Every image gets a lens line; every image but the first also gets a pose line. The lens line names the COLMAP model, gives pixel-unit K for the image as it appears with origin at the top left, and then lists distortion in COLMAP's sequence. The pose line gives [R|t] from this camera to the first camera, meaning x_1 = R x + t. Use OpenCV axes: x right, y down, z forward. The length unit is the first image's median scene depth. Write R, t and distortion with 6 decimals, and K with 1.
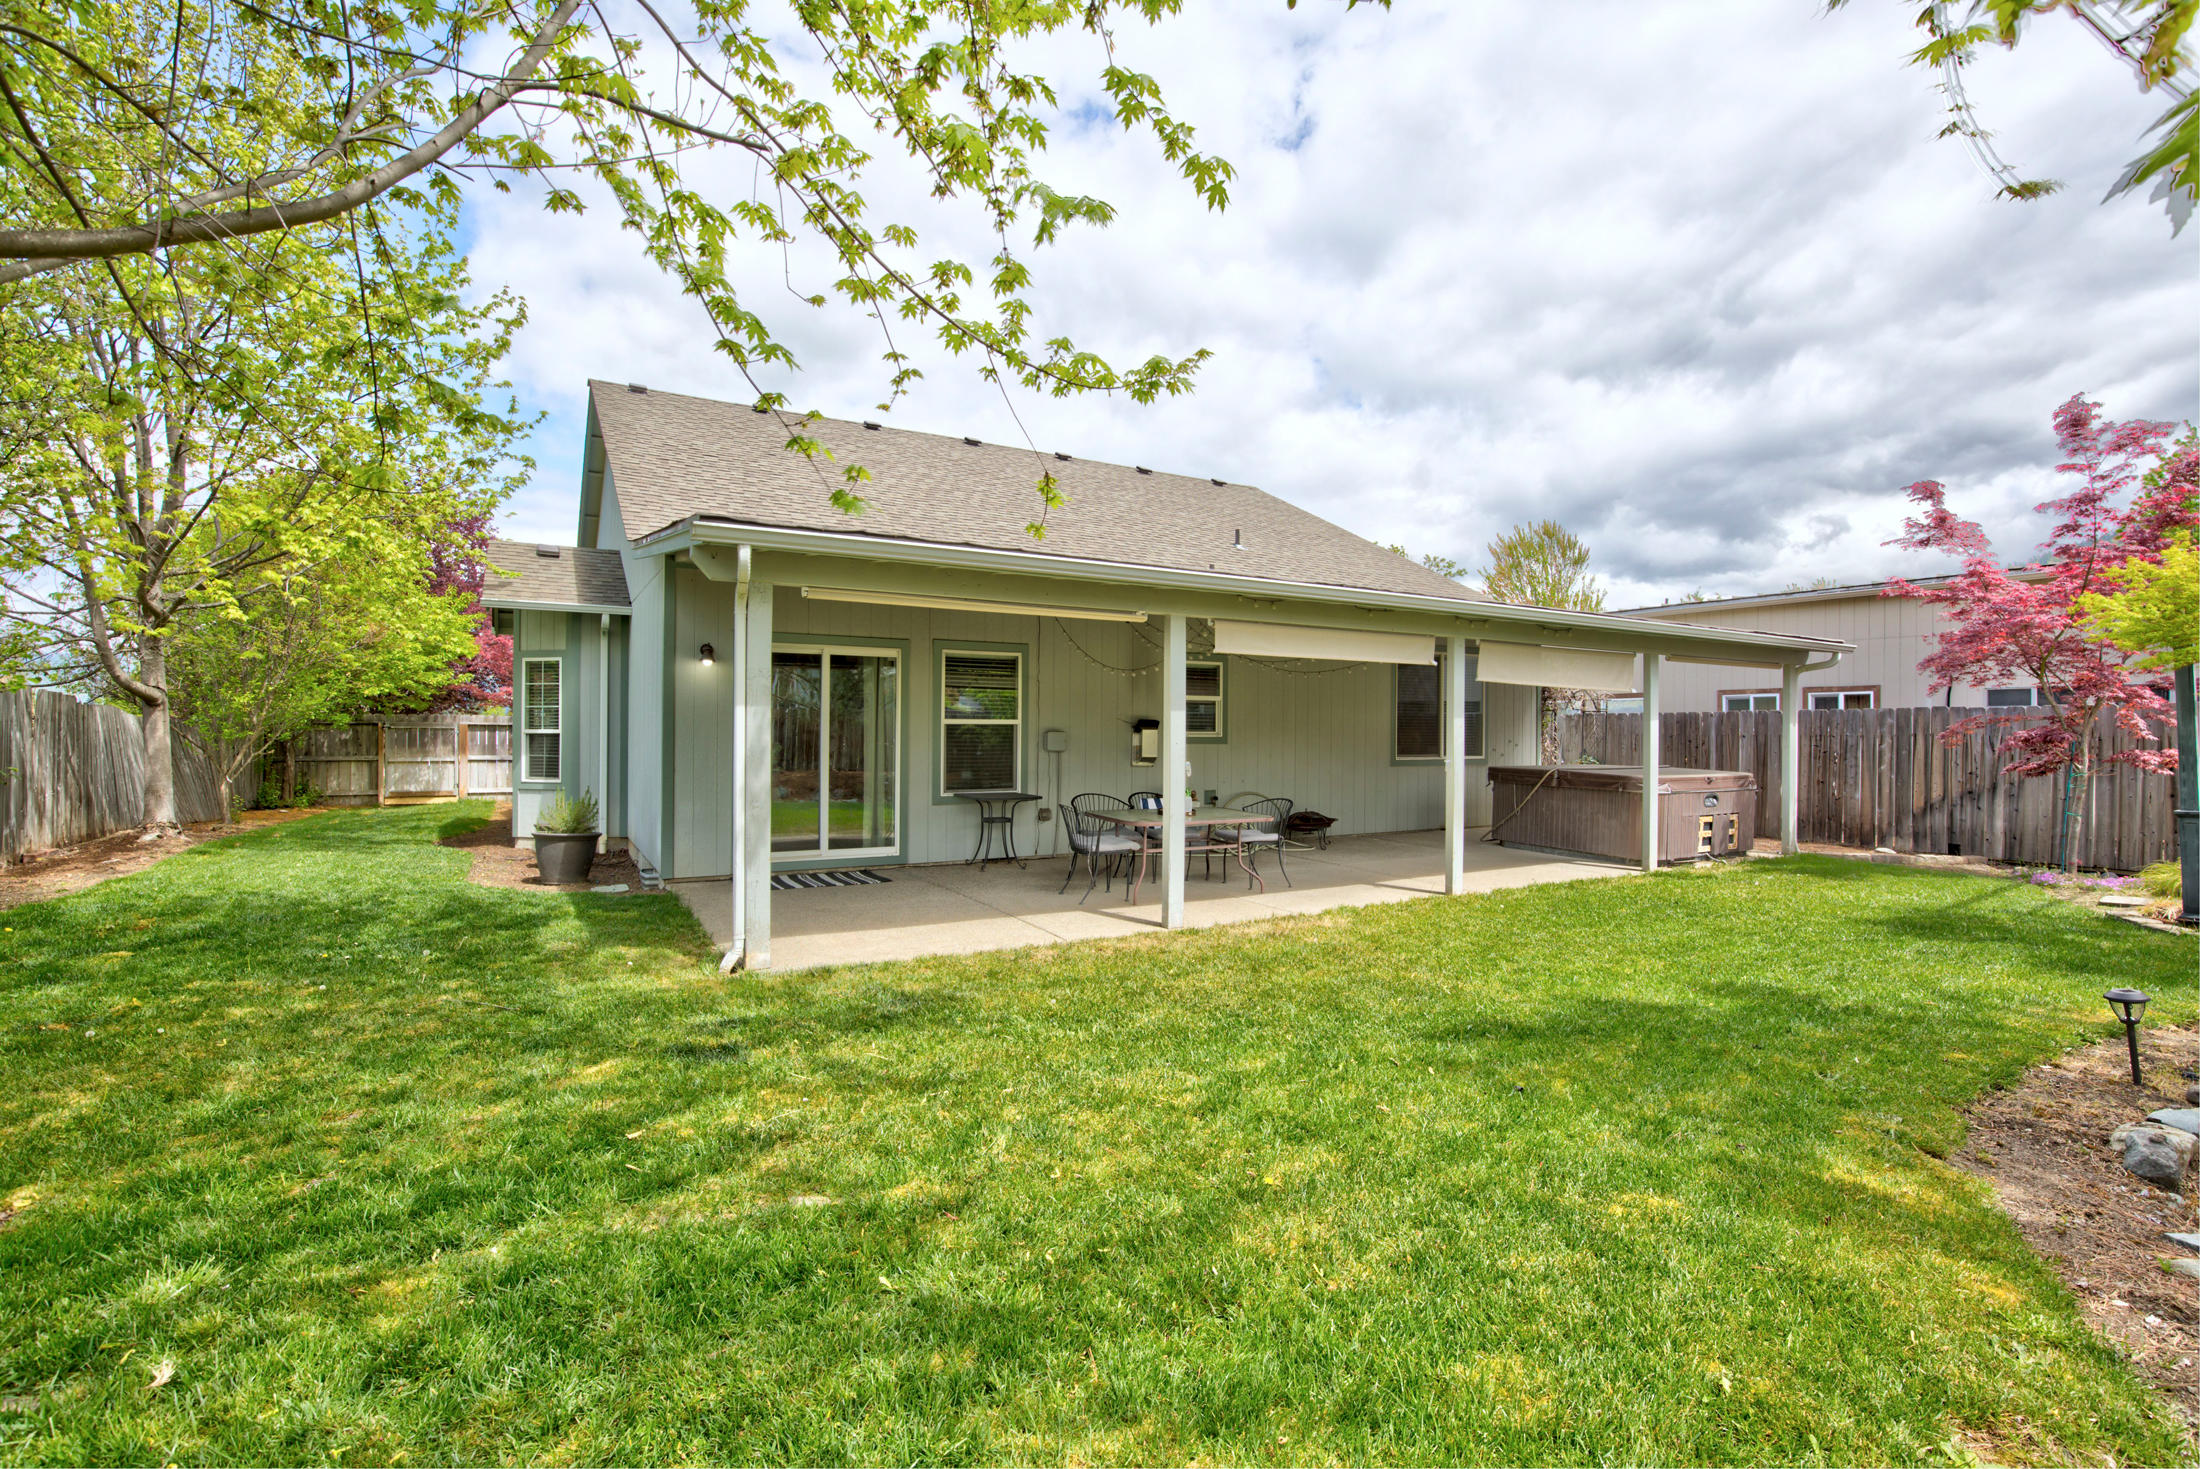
lens RADIAL K [[998.5, 0, 1083.8], [0, 998.5, 744.2], [0, 0, 1]] dist [0.002641, -0.000454]
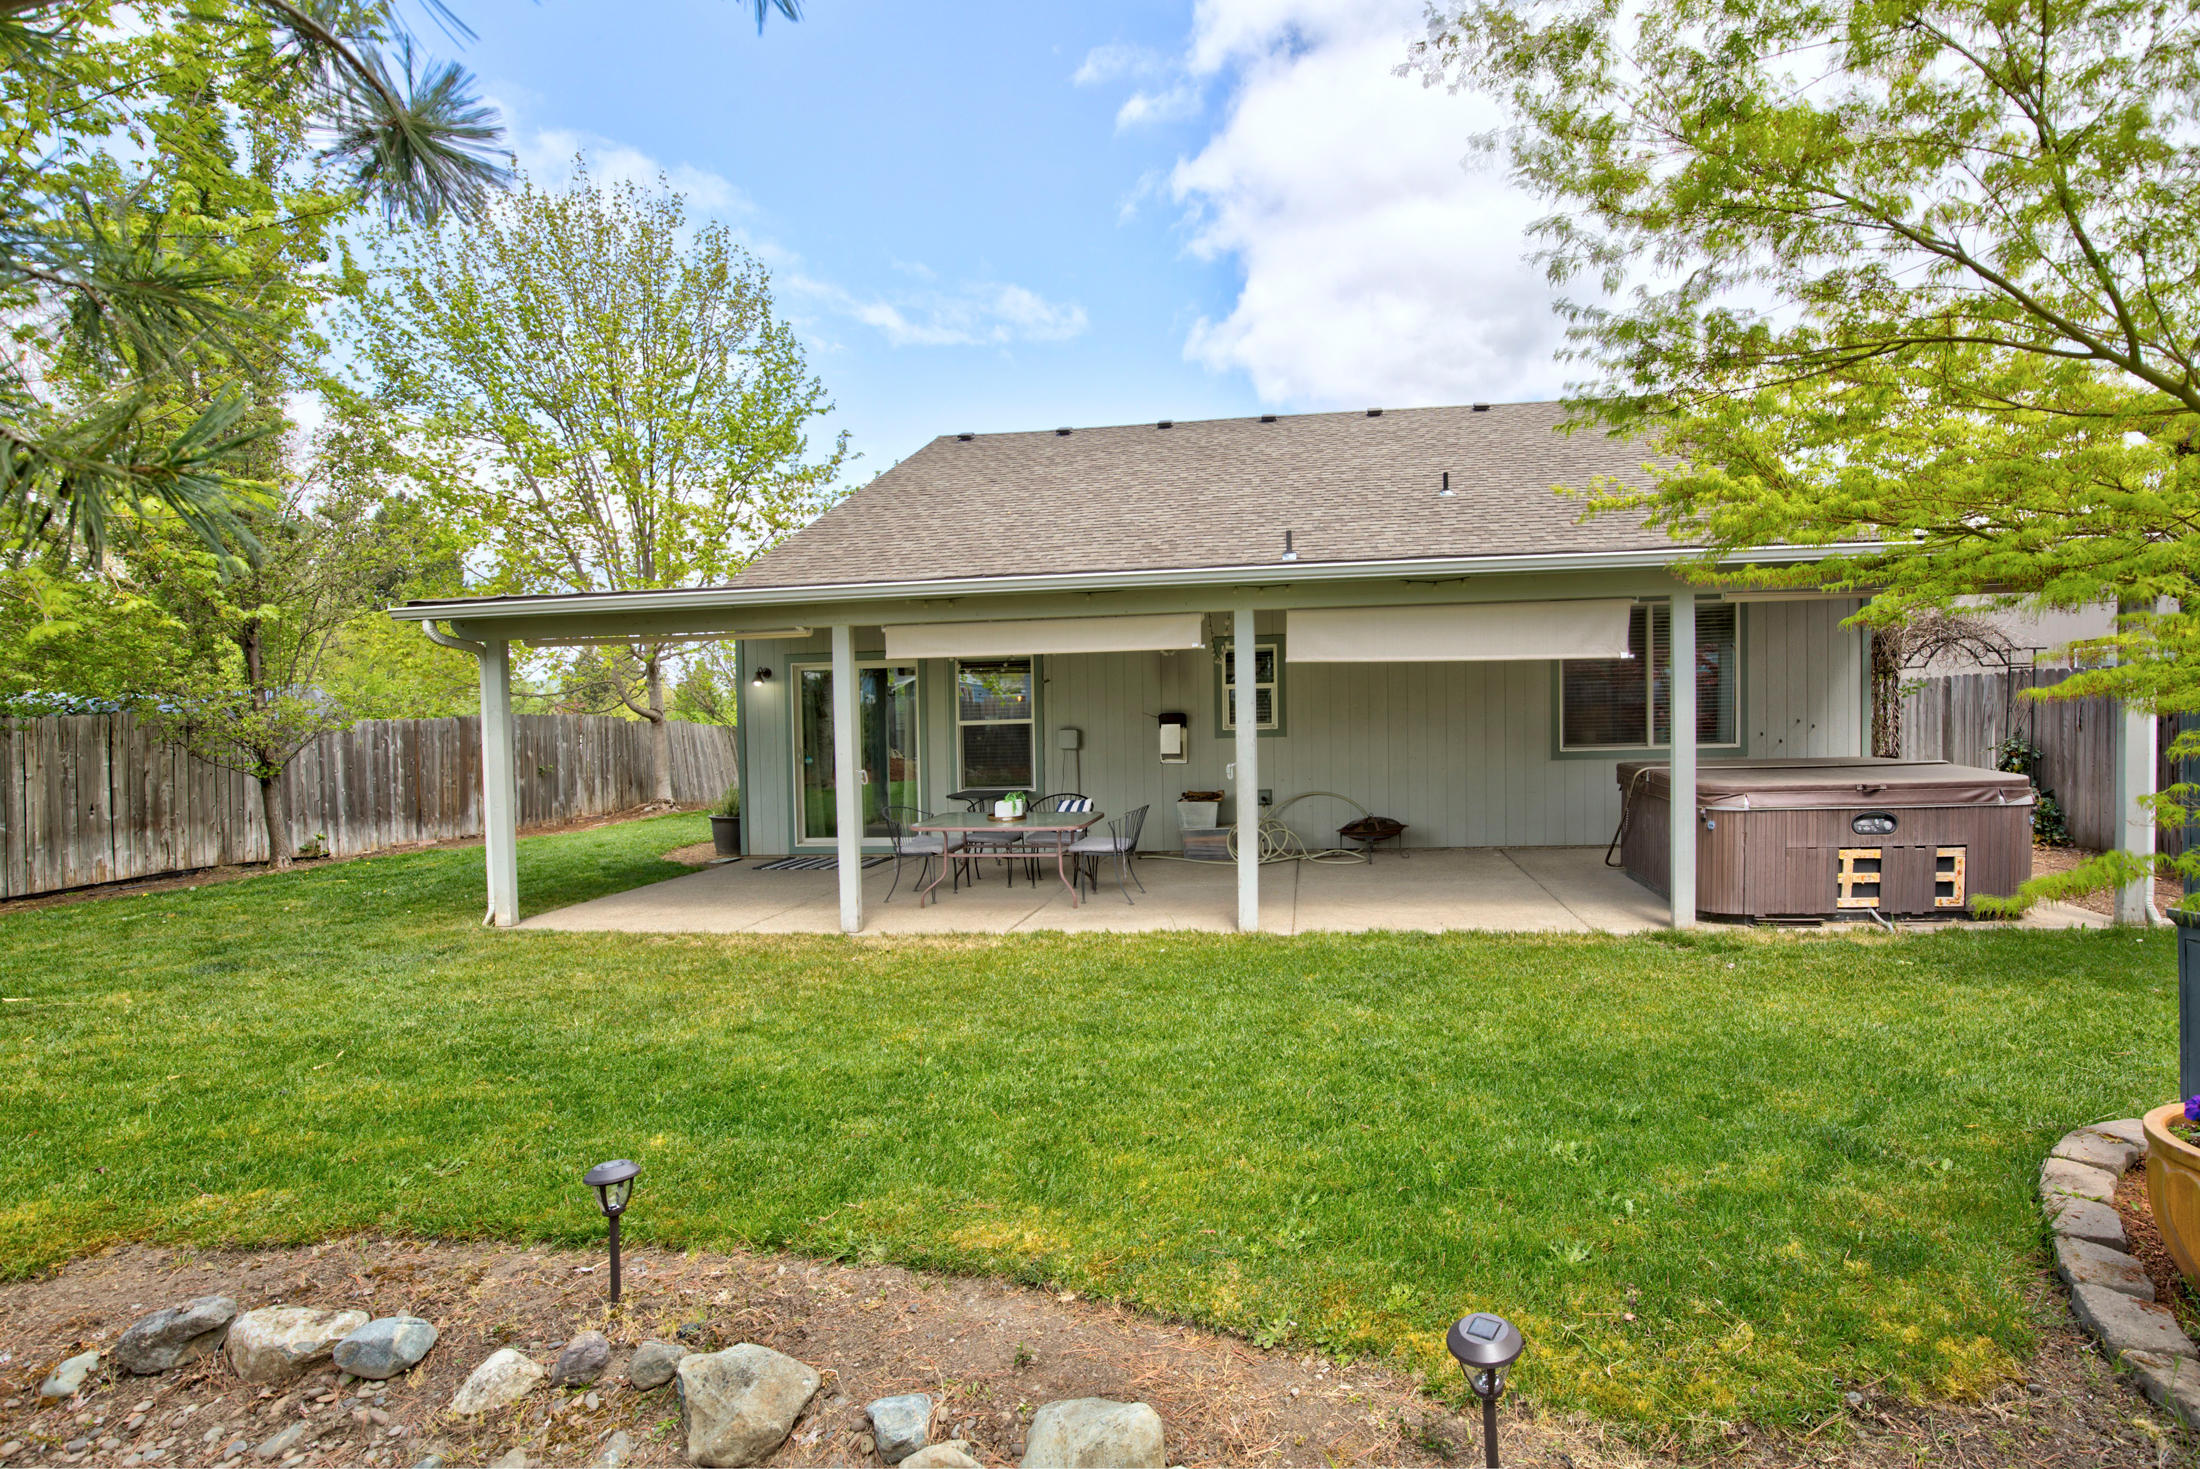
lens RADIAL K [[998.5, 0, 1108.8], [0, 998.5, 728.6], [0, 0, 1]] dist [0.002641, -0.000454]
pose [[0.782937, -0.021205, -0.621739, 0.550022], [0.025405, 0.999675, -0.002104, -0.008953], [0.621582, -0.014148, 0.783221, 0.210532]]
